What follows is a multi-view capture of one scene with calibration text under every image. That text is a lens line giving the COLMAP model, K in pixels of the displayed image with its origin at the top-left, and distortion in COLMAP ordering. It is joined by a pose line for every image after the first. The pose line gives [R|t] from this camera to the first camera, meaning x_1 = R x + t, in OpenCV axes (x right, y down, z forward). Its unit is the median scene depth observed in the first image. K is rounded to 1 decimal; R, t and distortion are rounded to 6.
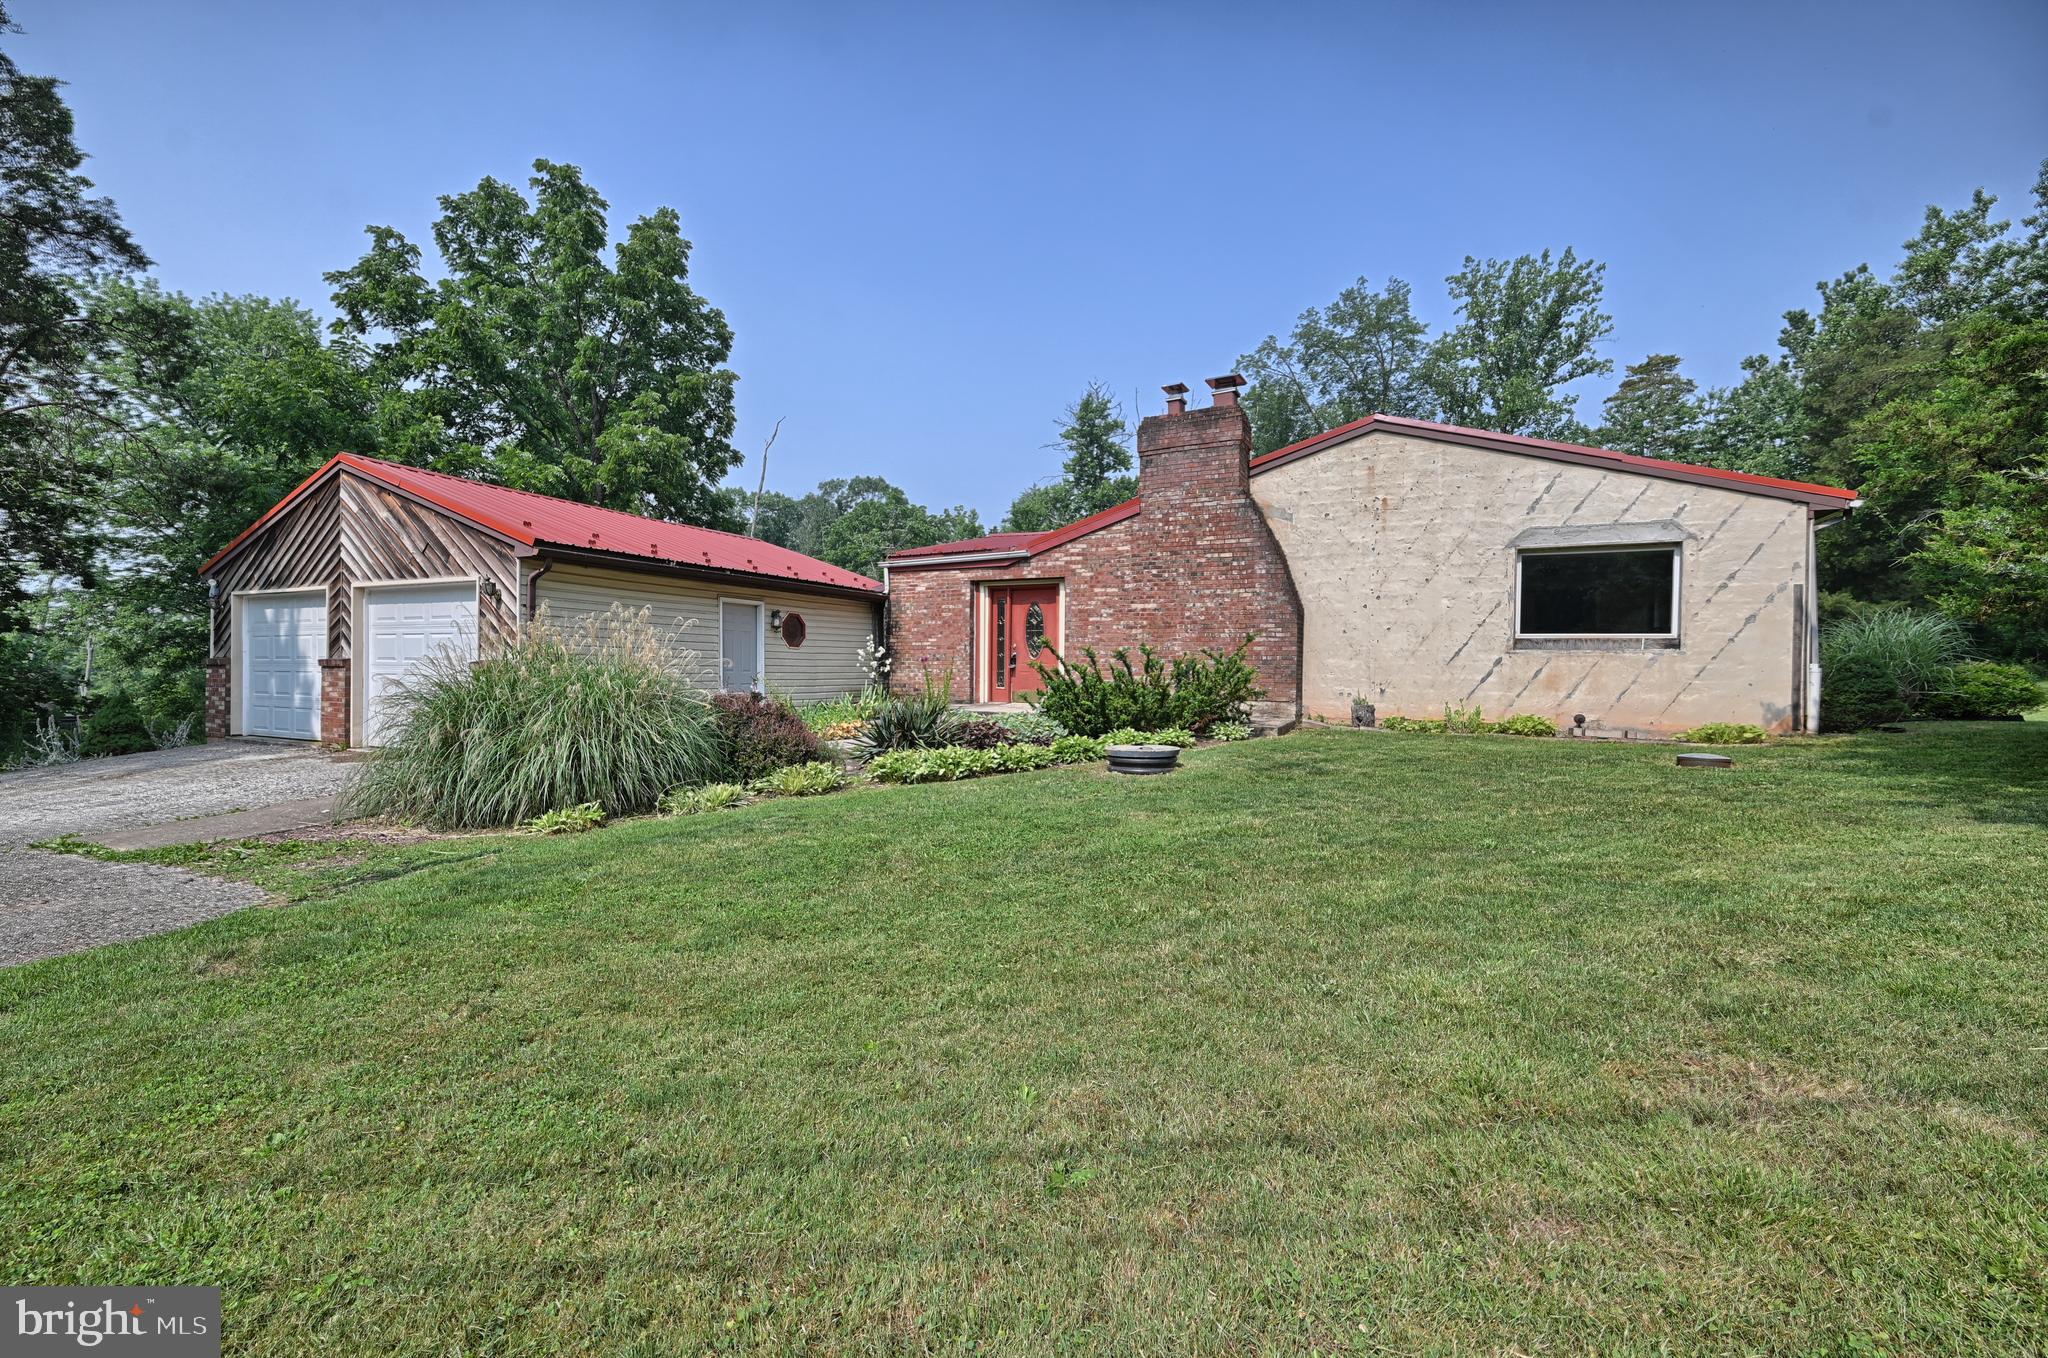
lens RADIAL K [[814.7, 0, 1024.0], [0, 814.7, 679.0], [0, 0, 1]] dist [-0.001061, -0.000645]
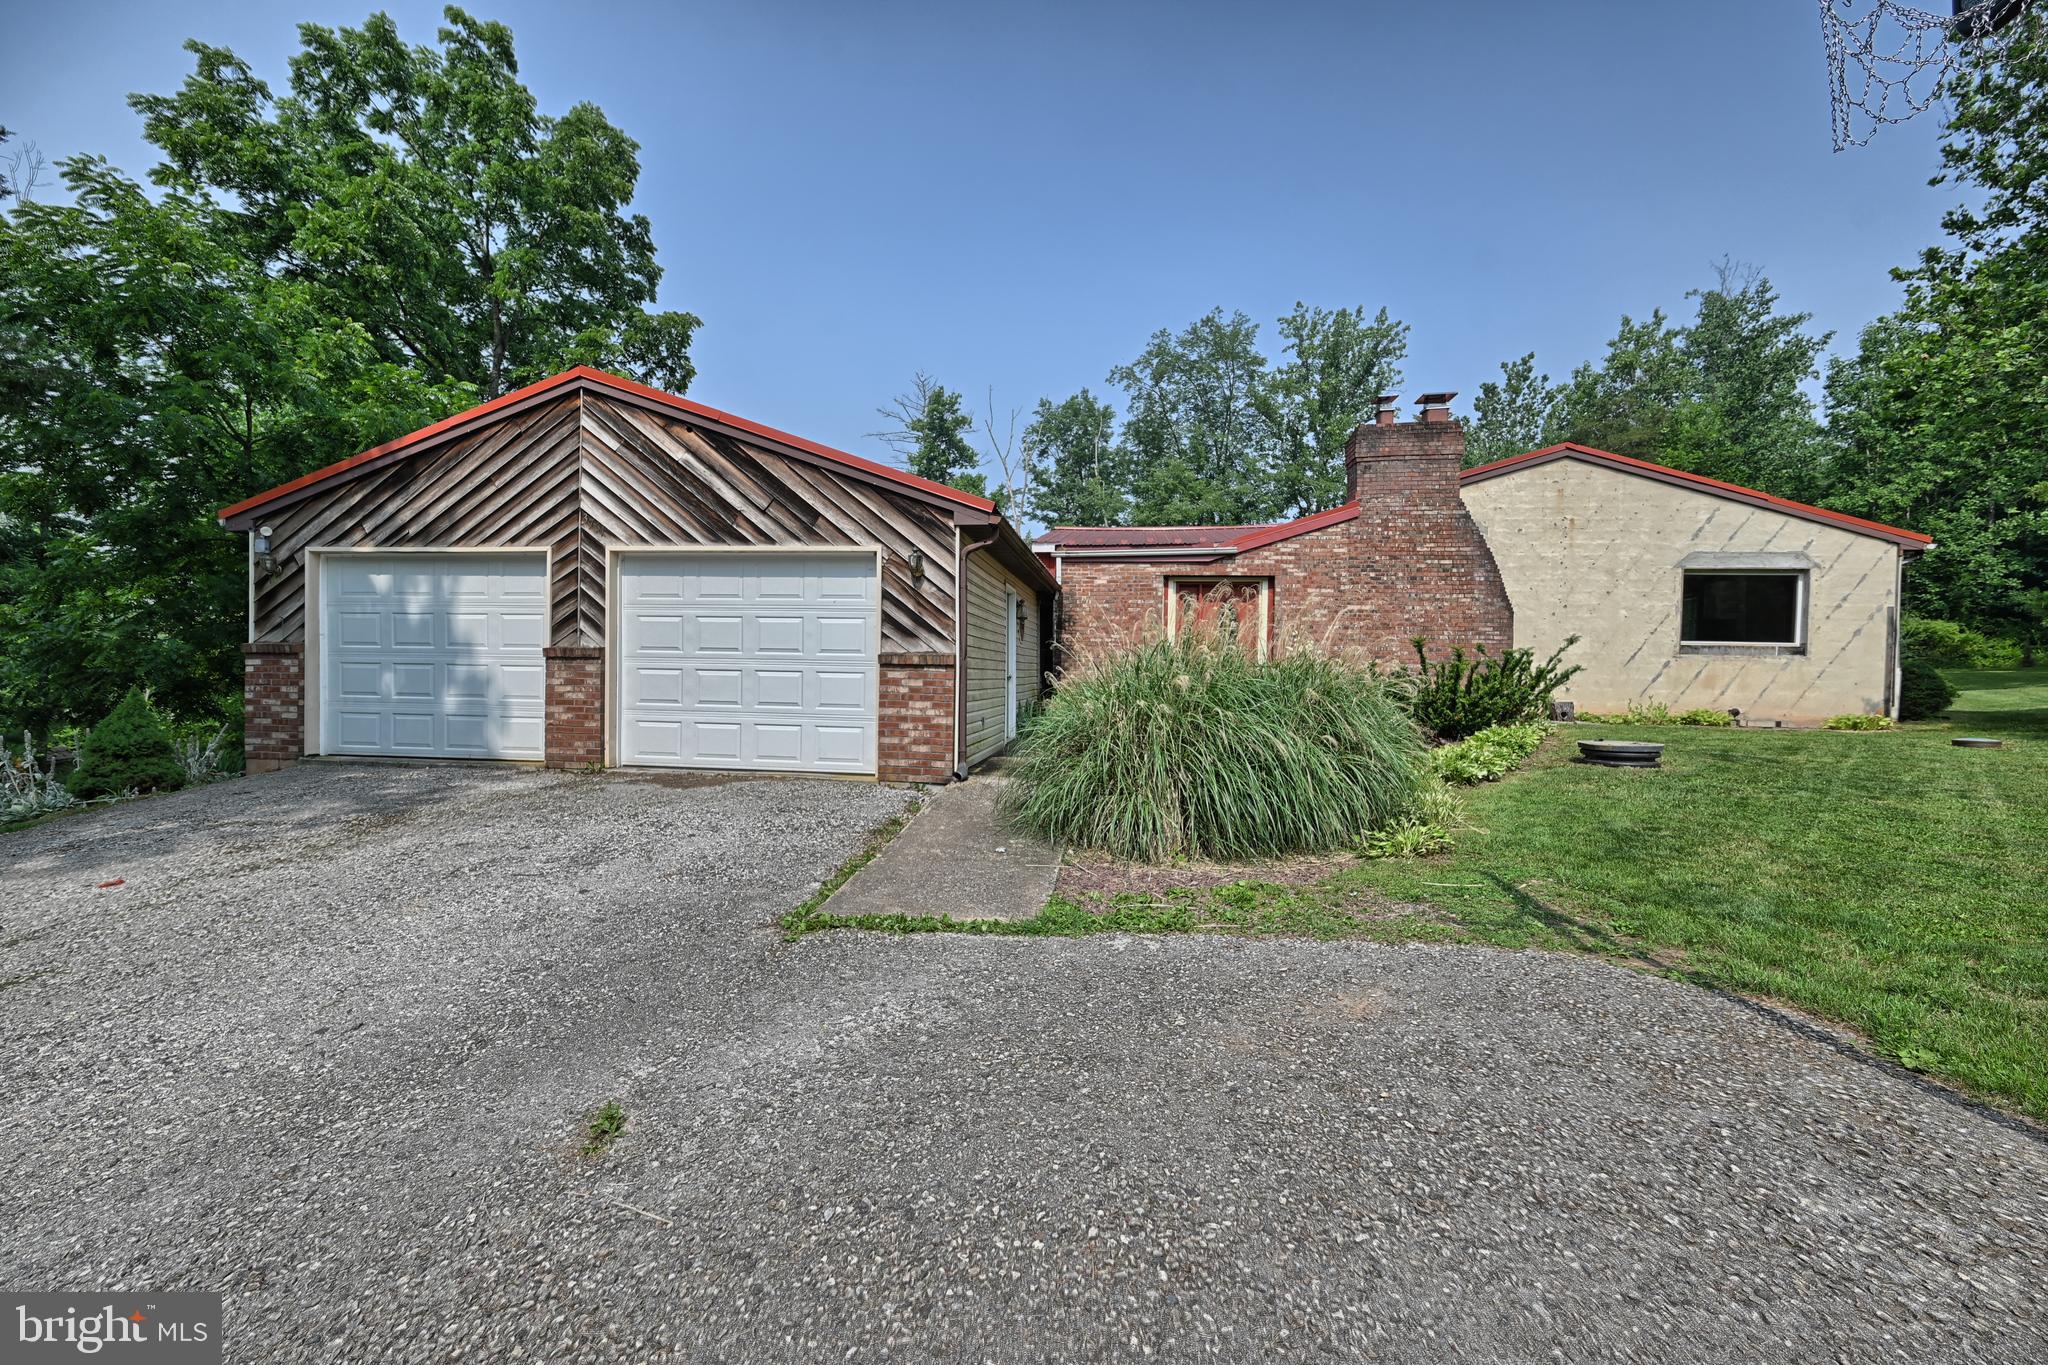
lens RADIAL K [[825.8, 0, 1024.0], [0, 825.8, 682.5], [0, 0, 1]] dist [-0.001127, -0.000290]
pose [[0.949500, 0.001695, 0.313762, -0.630514], [-0.002768, 0.999992, 0.002977, 0.003612], [-0.313754, -0.003695, 0.949497, 0.153022]]
